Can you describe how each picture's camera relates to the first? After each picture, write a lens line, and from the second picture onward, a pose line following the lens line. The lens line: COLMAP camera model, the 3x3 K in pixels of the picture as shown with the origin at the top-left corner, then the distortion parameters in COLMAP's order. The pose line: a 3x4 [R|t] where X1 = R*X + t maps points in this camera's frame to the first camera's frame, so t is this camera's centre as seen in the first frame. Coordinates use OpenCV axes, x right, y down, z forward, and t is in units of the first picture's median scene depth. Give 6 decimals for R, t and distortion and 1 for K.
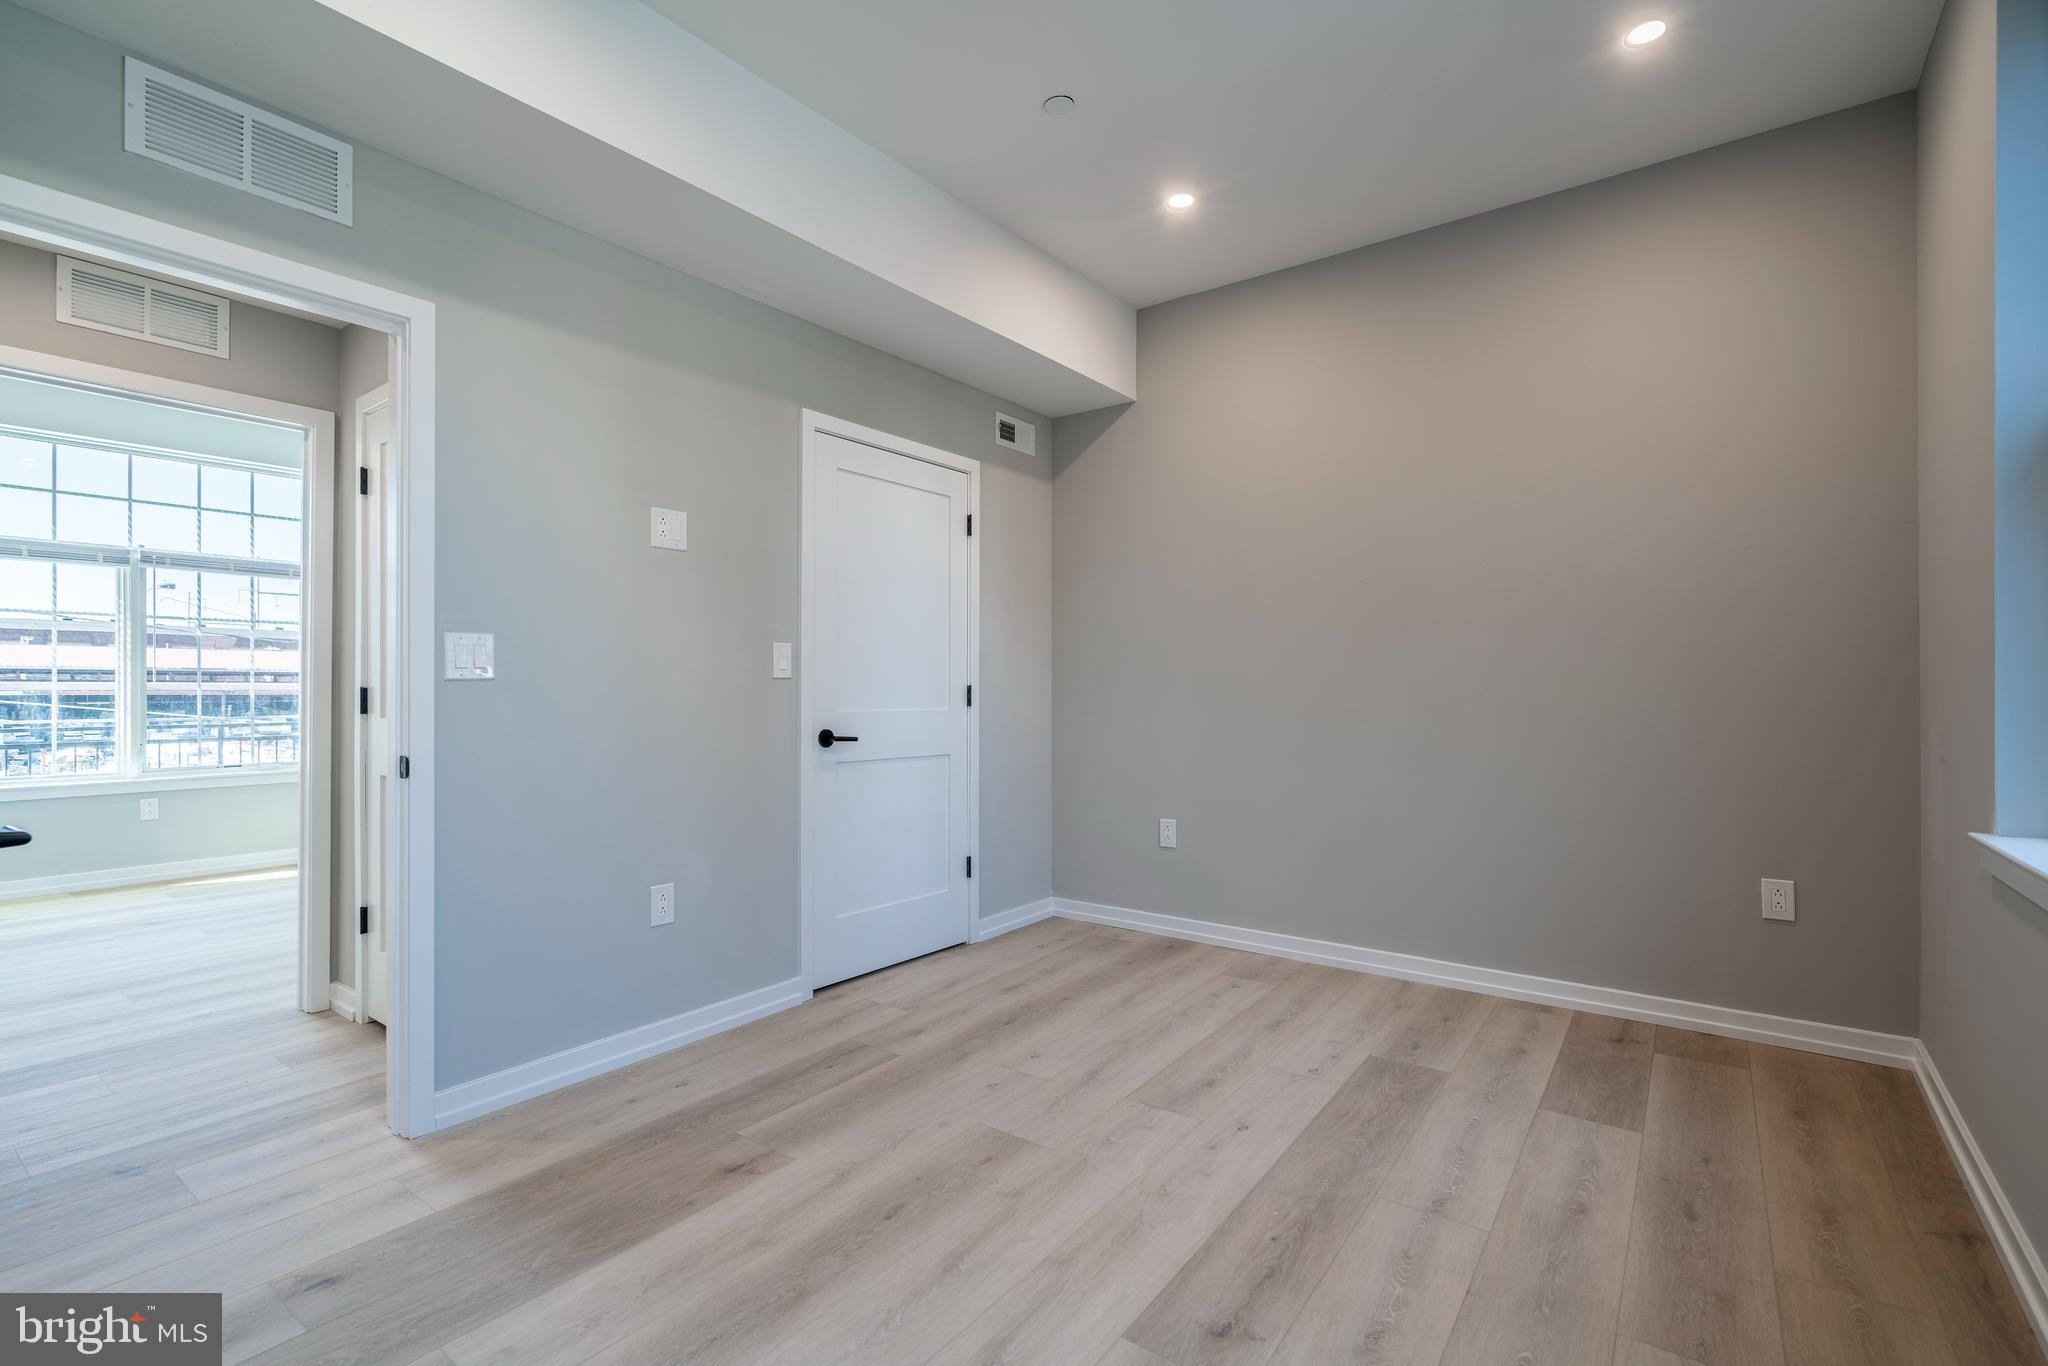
lens RADIAL K [[930.8, 0, 1016.5], [0, 930.8, 689.8], [0, 0, 1]] dist [-0.002336, 0.000377]
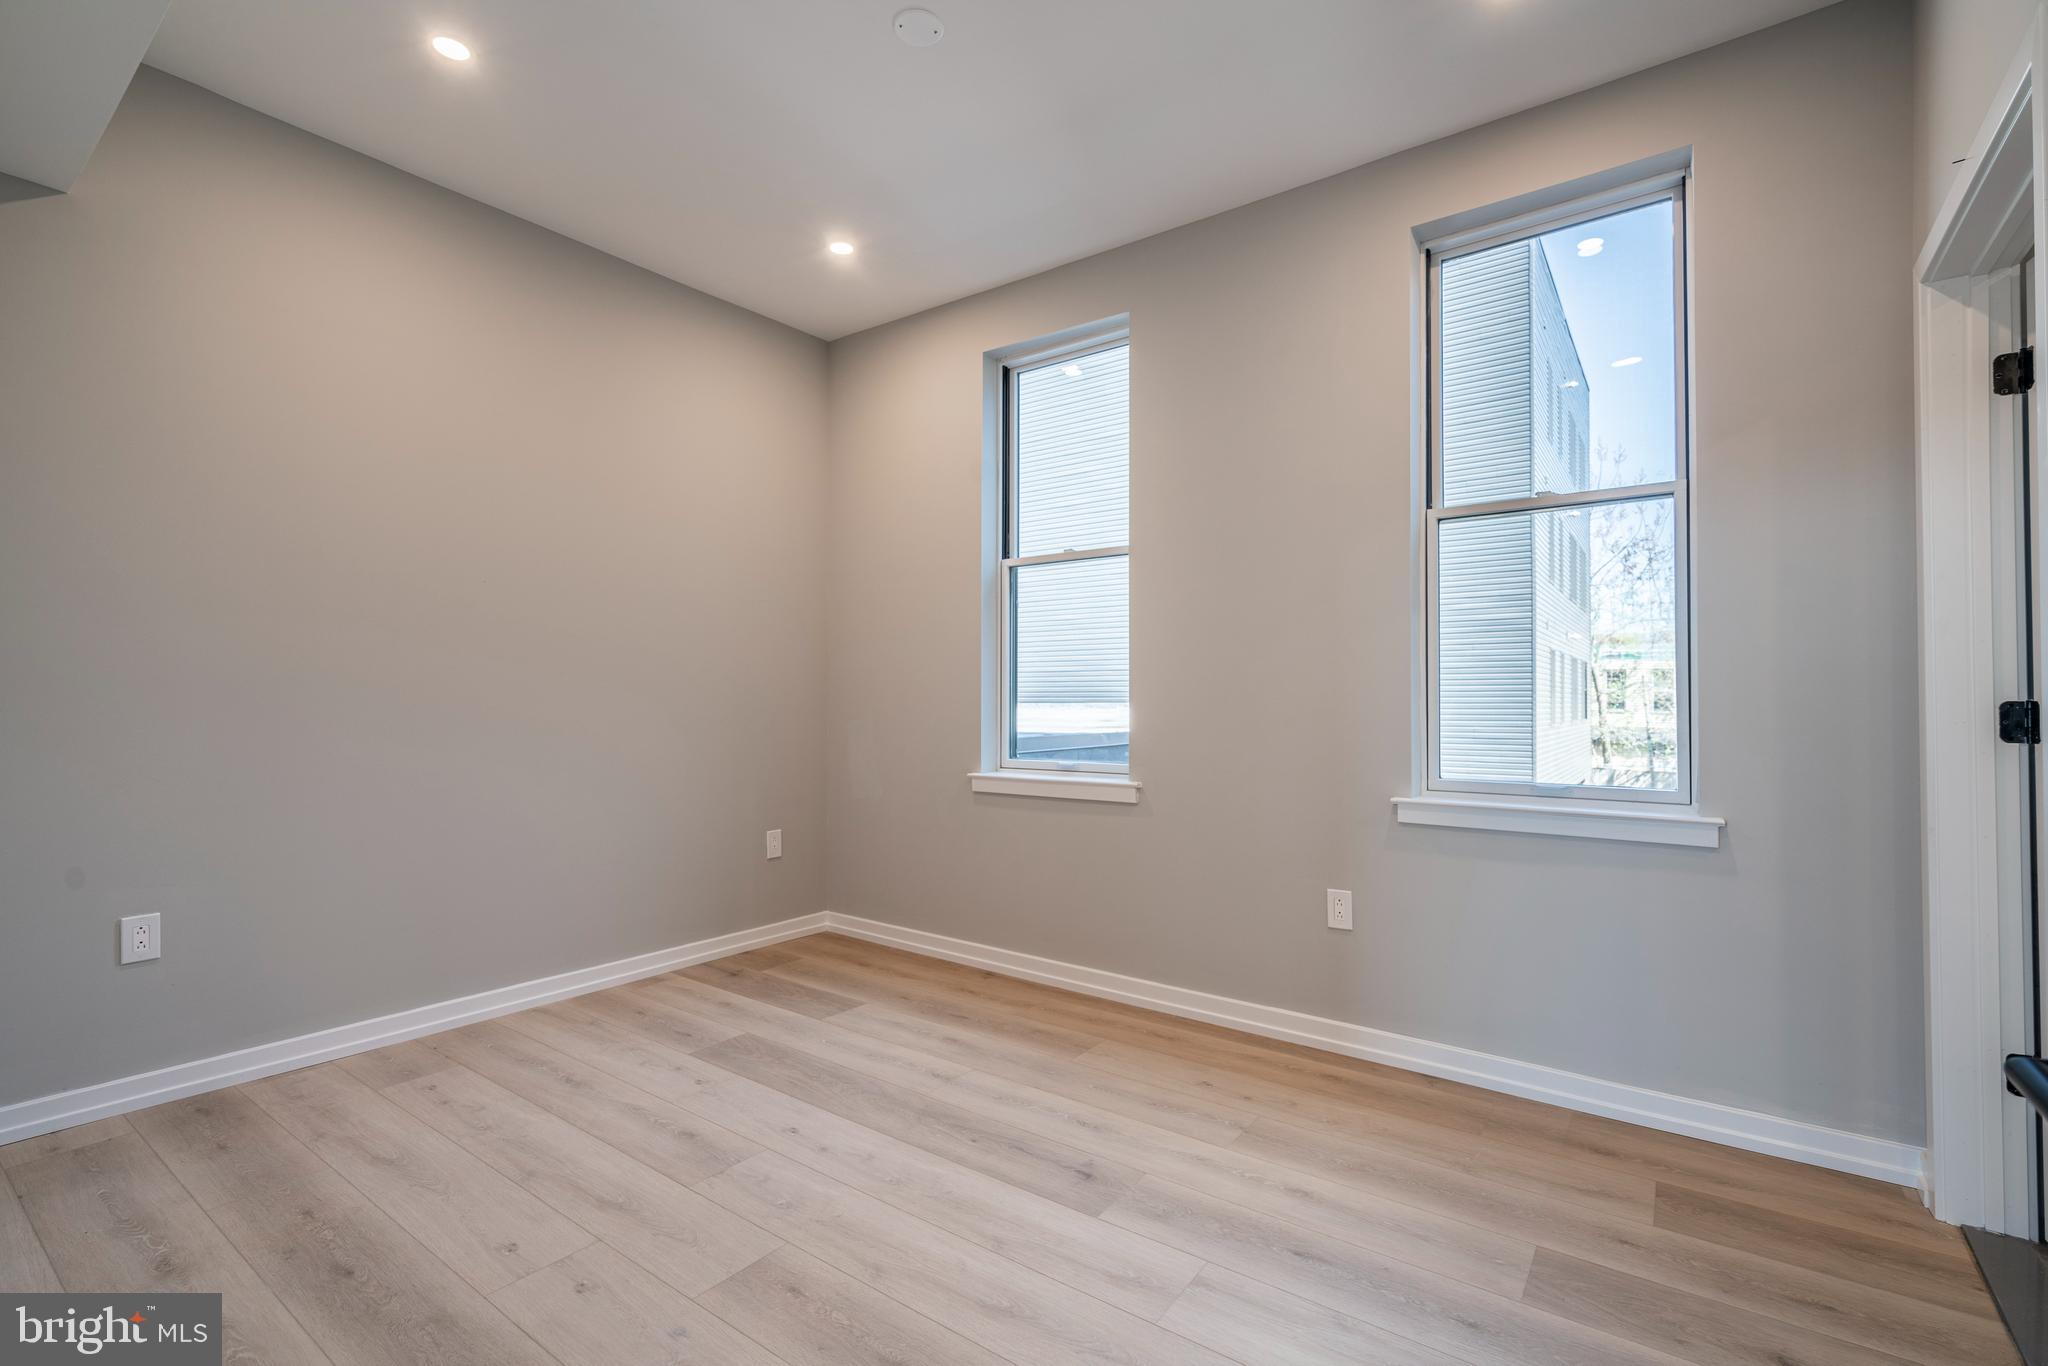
lens RADIAL K [[908.5, 0, 1024.0], [0, 908.5, 683.0], [0, 0, 1]] dist [-0.004319, -0.000325]
pose [[-0.009600, 0.019265, 0.999768, -0.667513], [-0.001146, 0.999814, -0.019277, -0.002693], [-0.999953, -0.001330, -0.009576, 0.656680]]
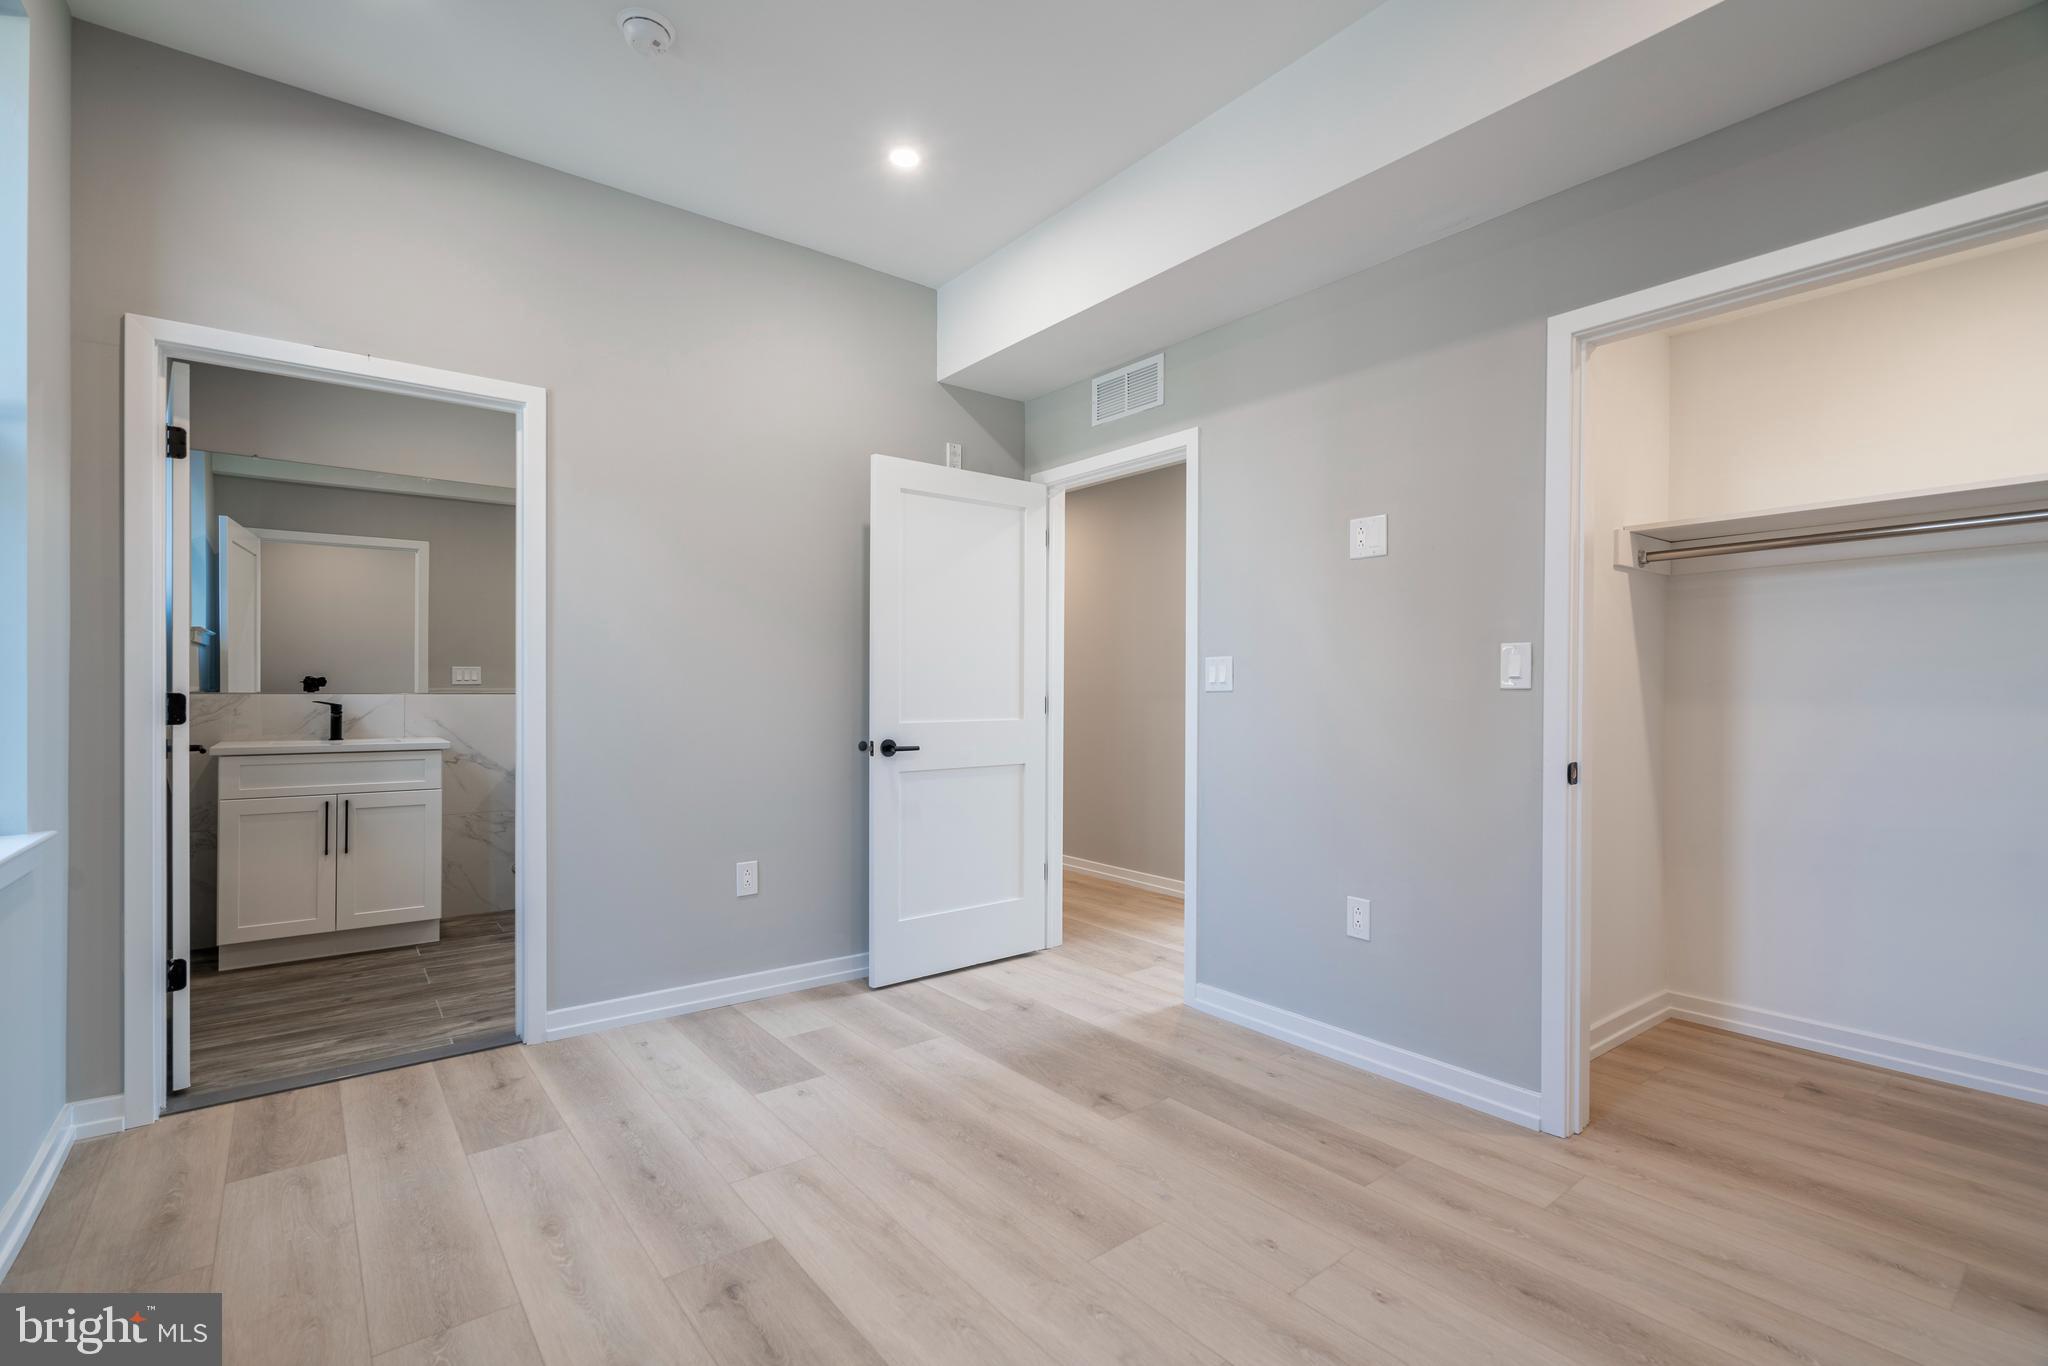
lens RADIAL K [[930.8, 0, 1016.5], [0, 930.8, 689.8], [0, 0, 1]] dist [-0.002336, 0.000377]
pose [[-0.266890, 0.000599, -0.963727, 0.705891], [-0.005885, 0.999980, 0.002251, -0.012700], [0.963709, 0.006272, -0.266881, 0.958851]]
